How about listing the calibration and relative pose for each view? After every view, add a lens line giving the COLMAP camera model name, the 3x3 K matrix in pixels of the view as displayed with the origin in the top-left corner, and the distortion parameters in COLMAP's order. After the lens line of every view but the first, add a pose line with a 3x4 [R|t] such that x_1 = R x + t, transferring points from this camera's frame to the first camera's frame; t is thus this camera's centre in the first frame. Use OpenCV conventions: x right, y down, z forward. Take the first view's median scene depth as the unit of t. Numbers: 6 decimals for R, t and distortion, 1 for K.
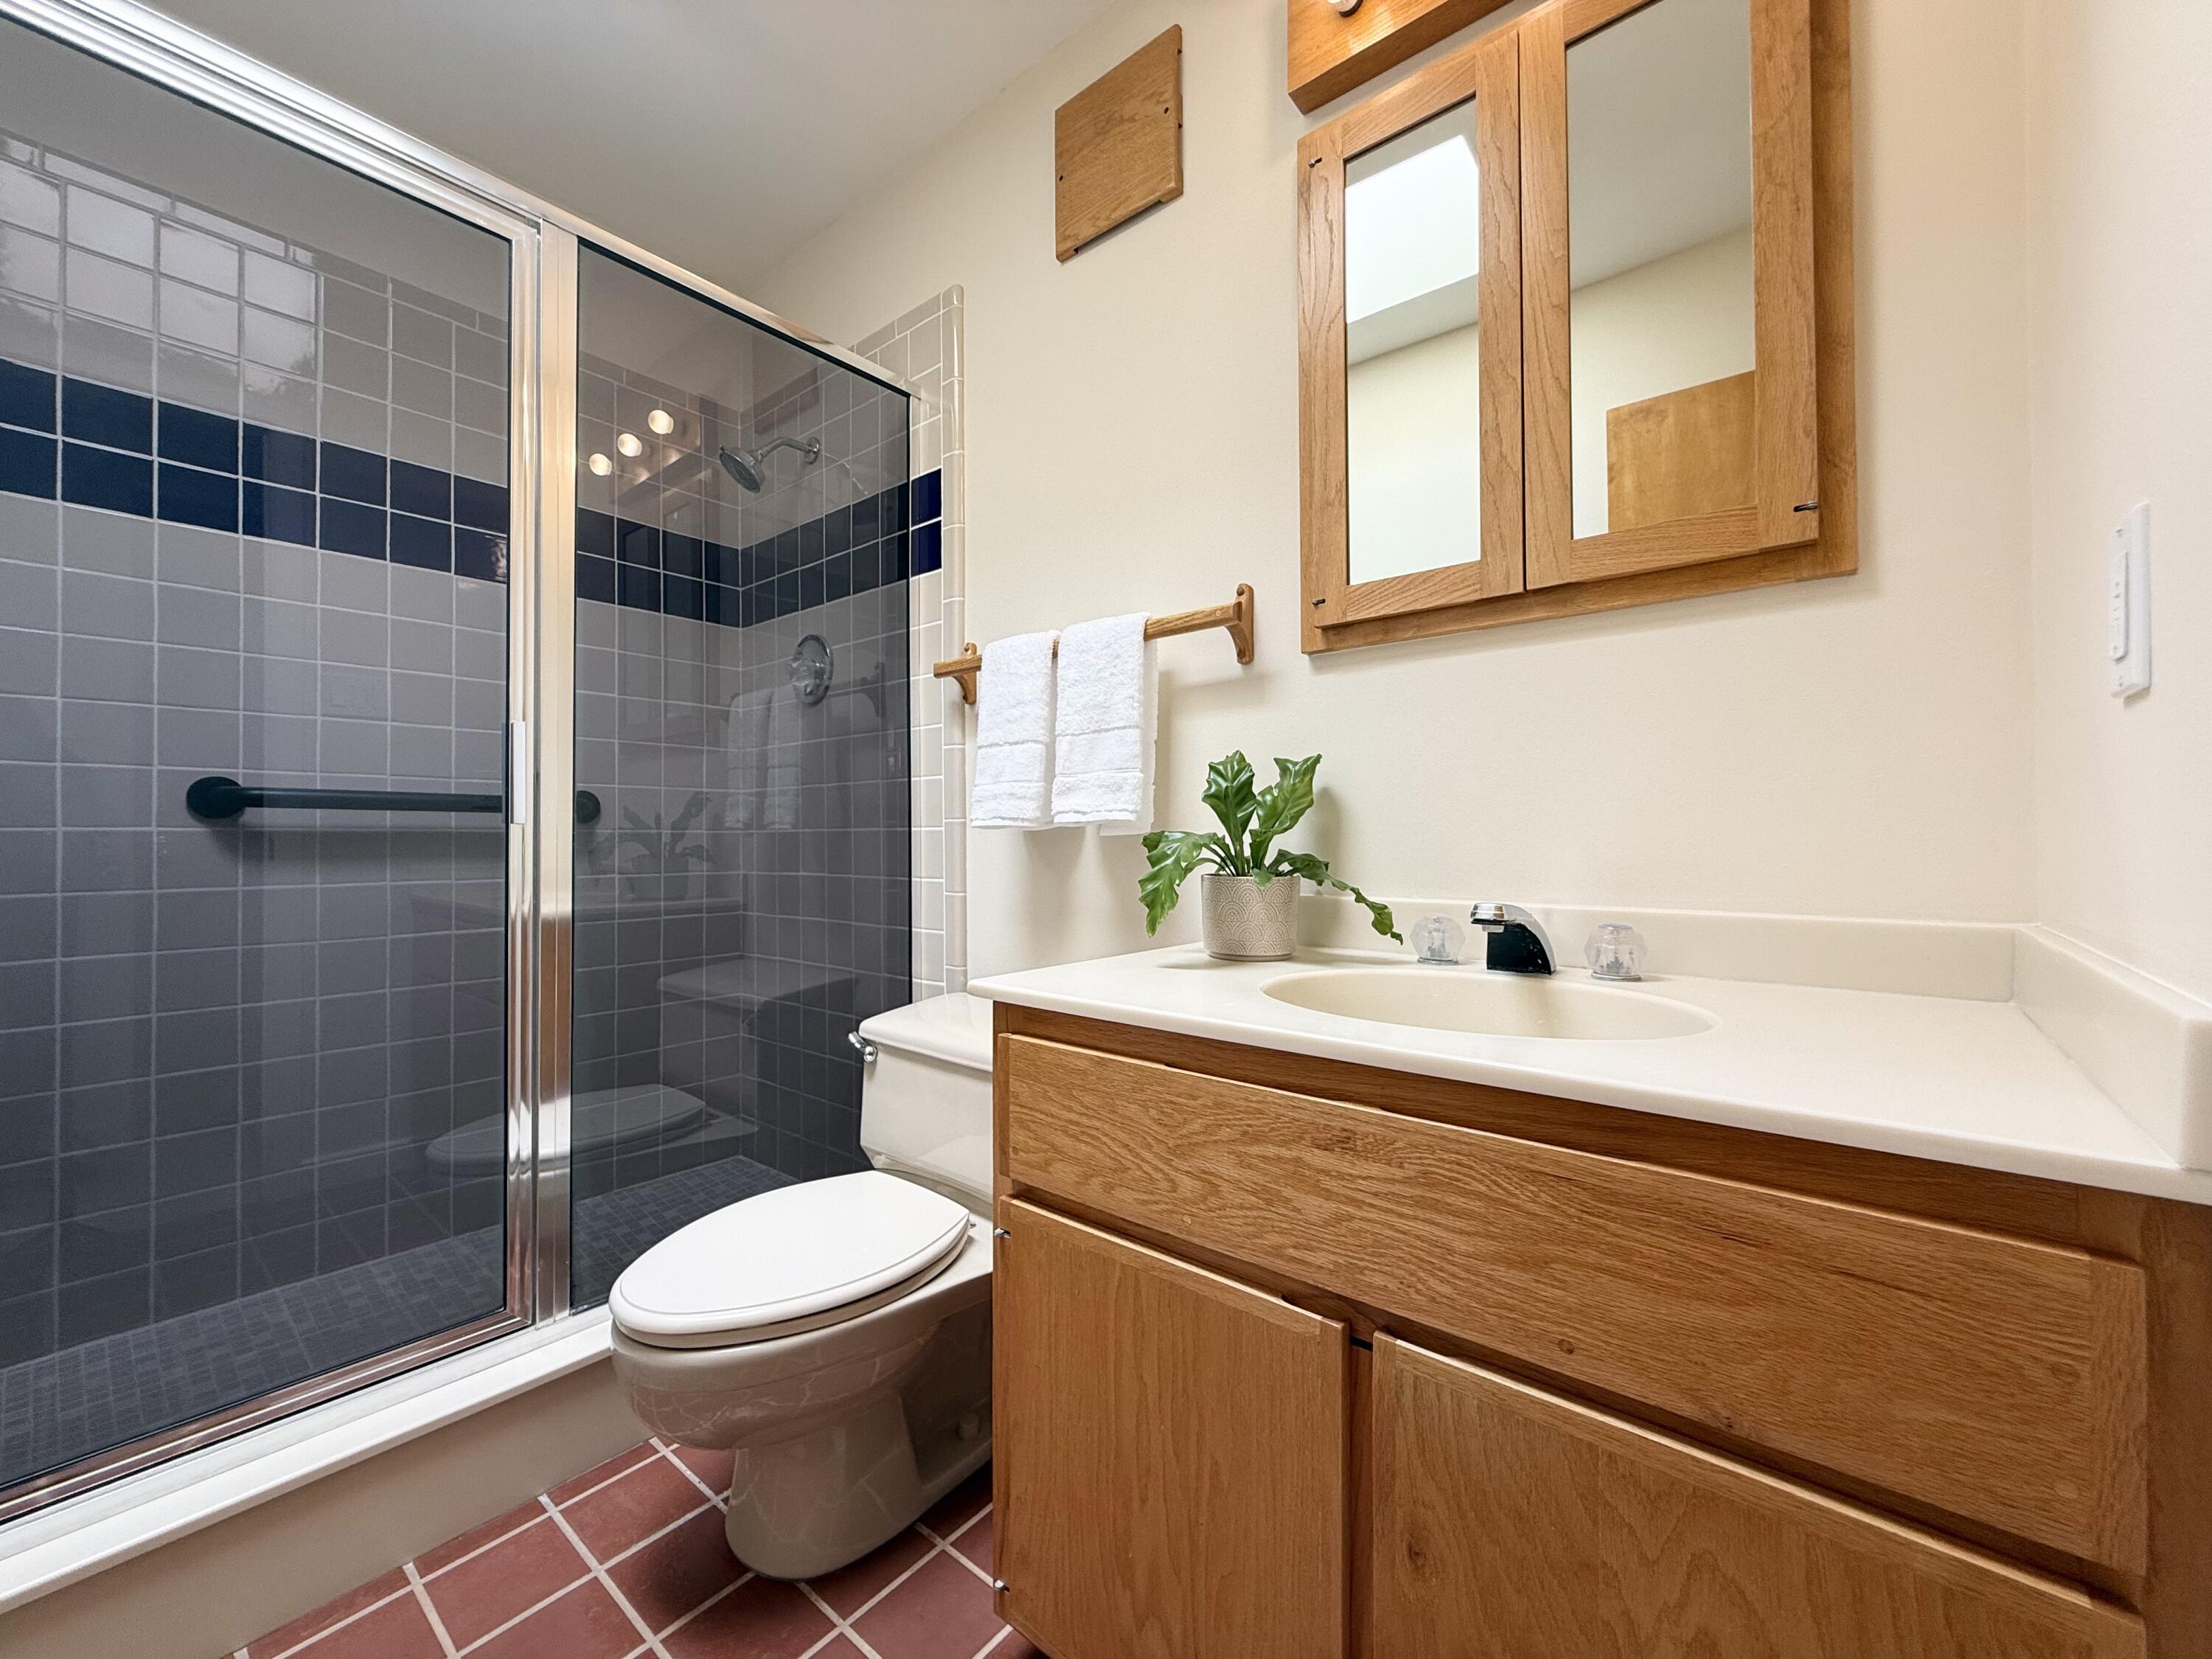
lens RADIAL K [[883.3, 0, 1101.5], [0, 883.3, 830.7], [0, 0, 1]] dist [0.000348, 0.000173]
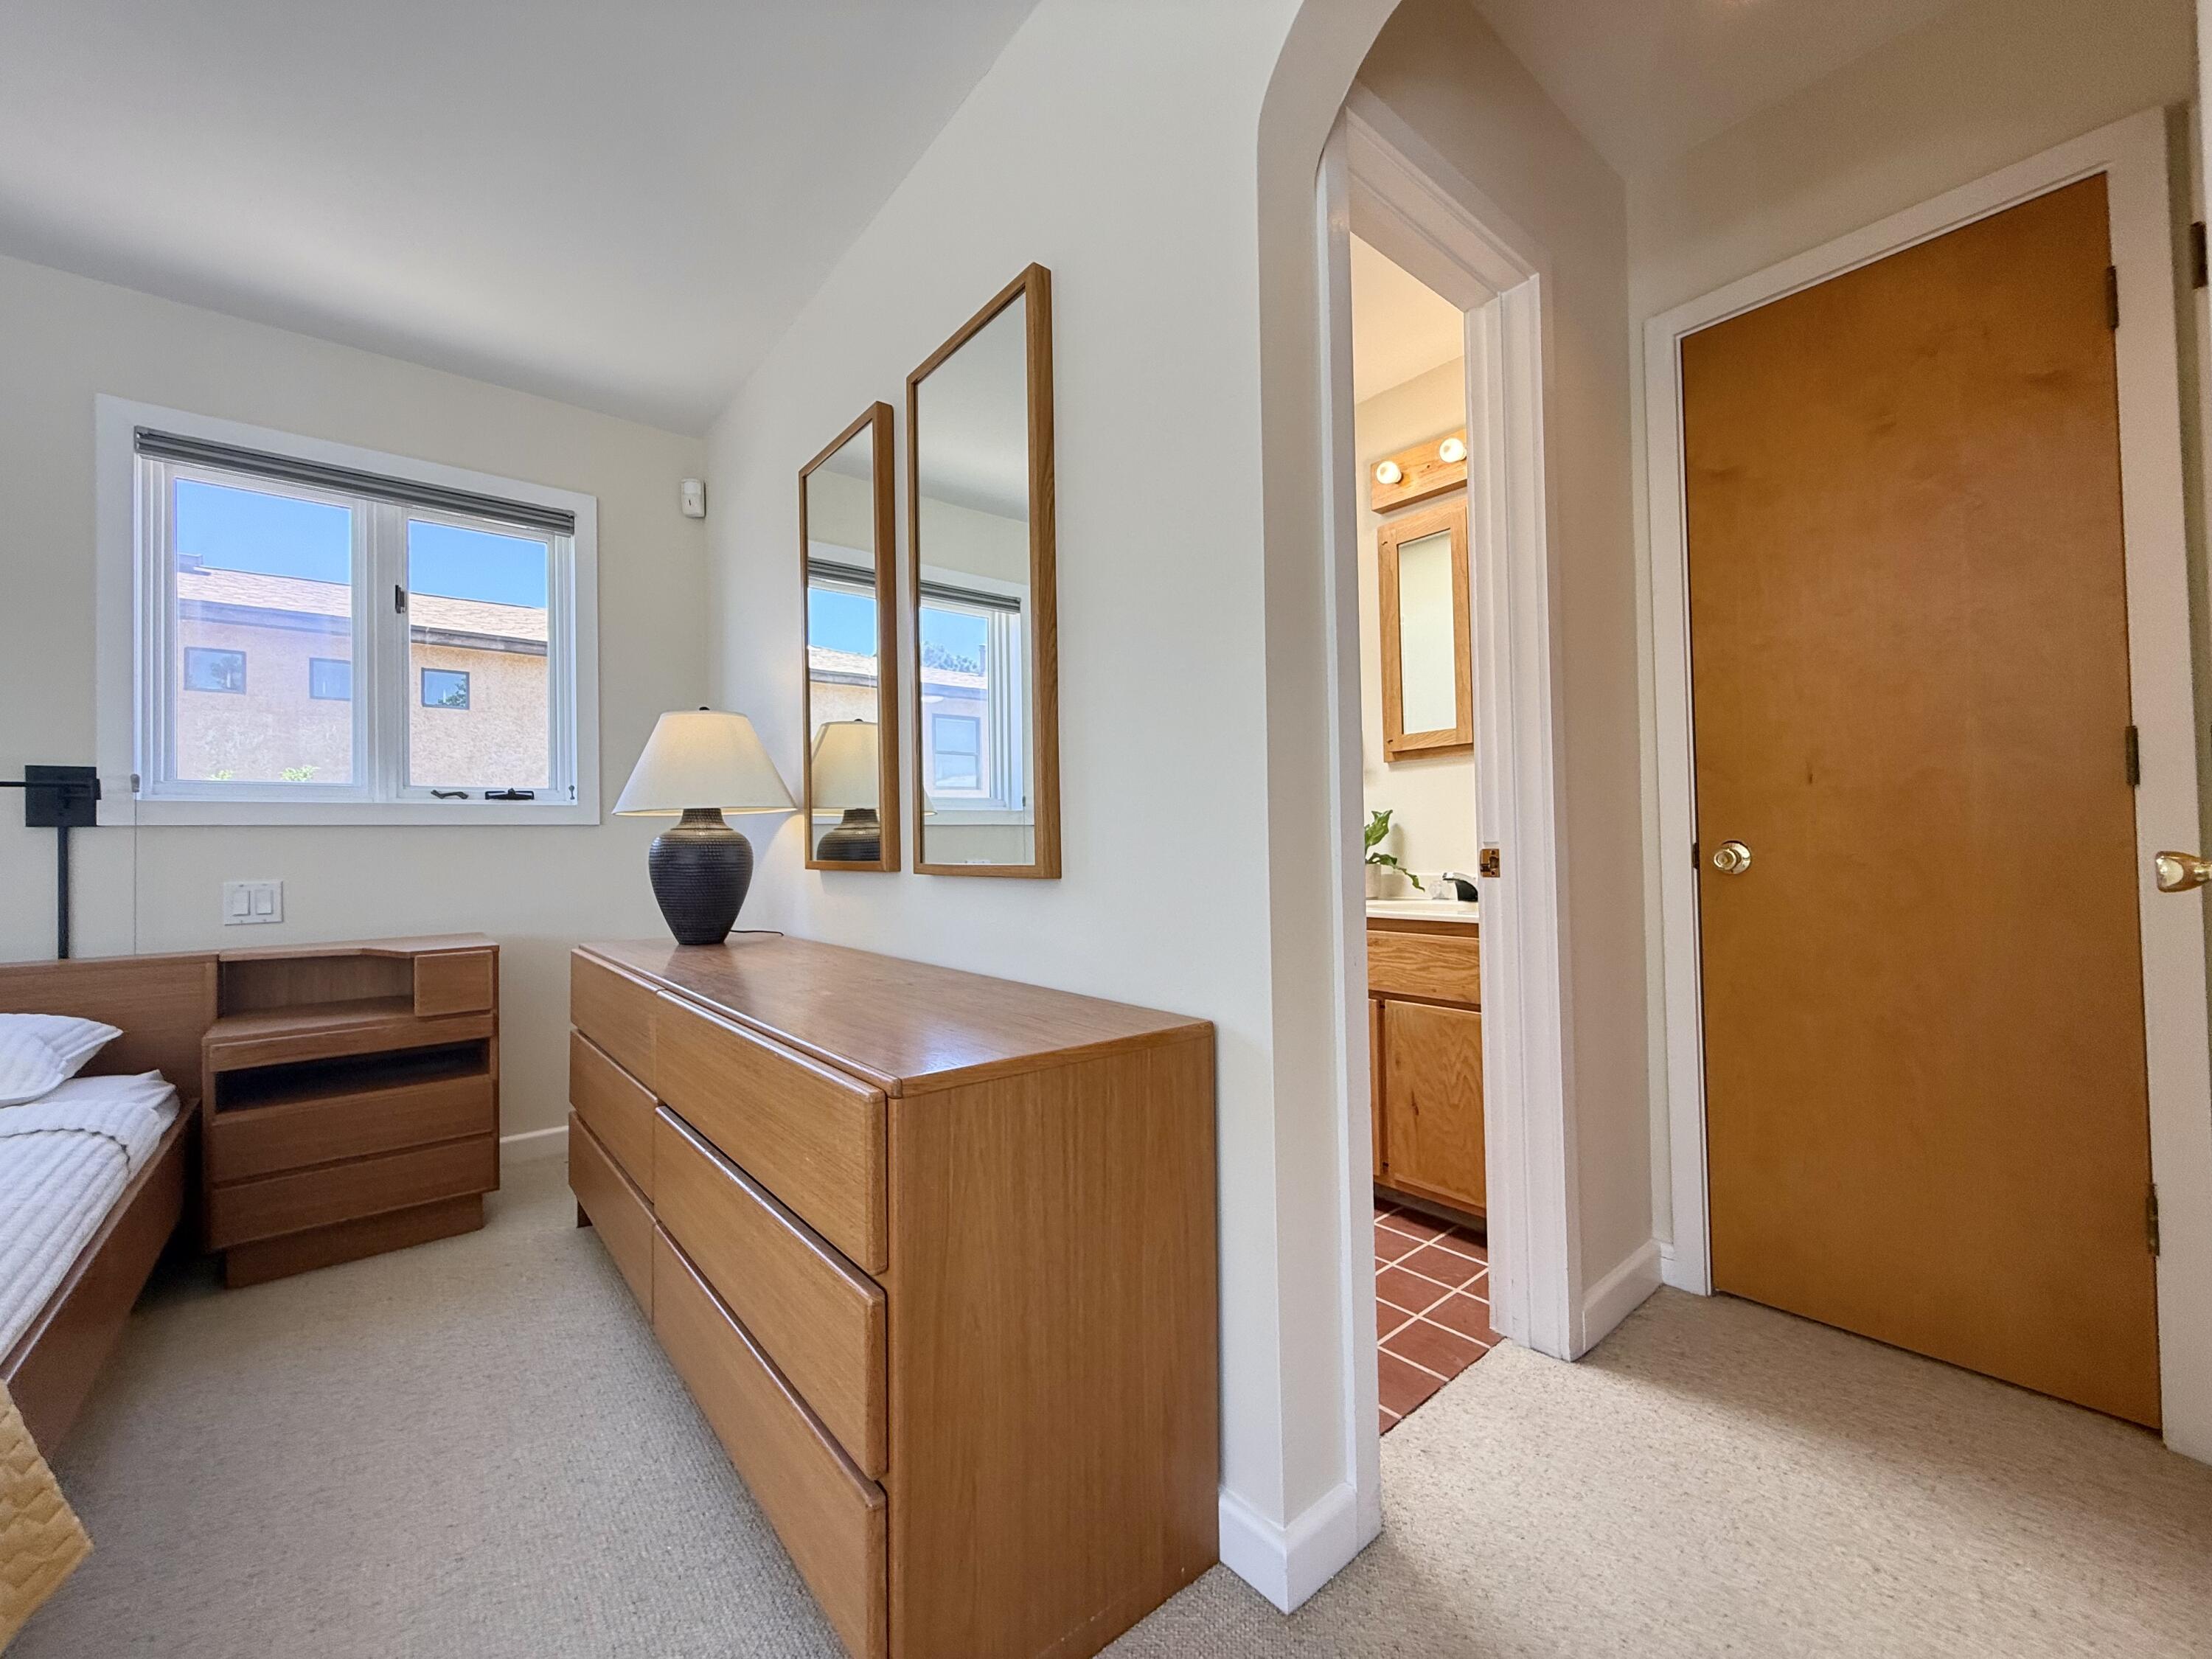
lens RADIAL K [[883.3, 0, 1101.8], [0, 883.3, 830.2], [0, 0, 1]] dist [0.000348, 0.000173]
pose [[0.980892, -0.020560, -0.193464, -0.038877], [0.018447, 0.999749, -0.012715, -0.018779], [0.193677, 0.008903, 0.981025, -1.247526]]
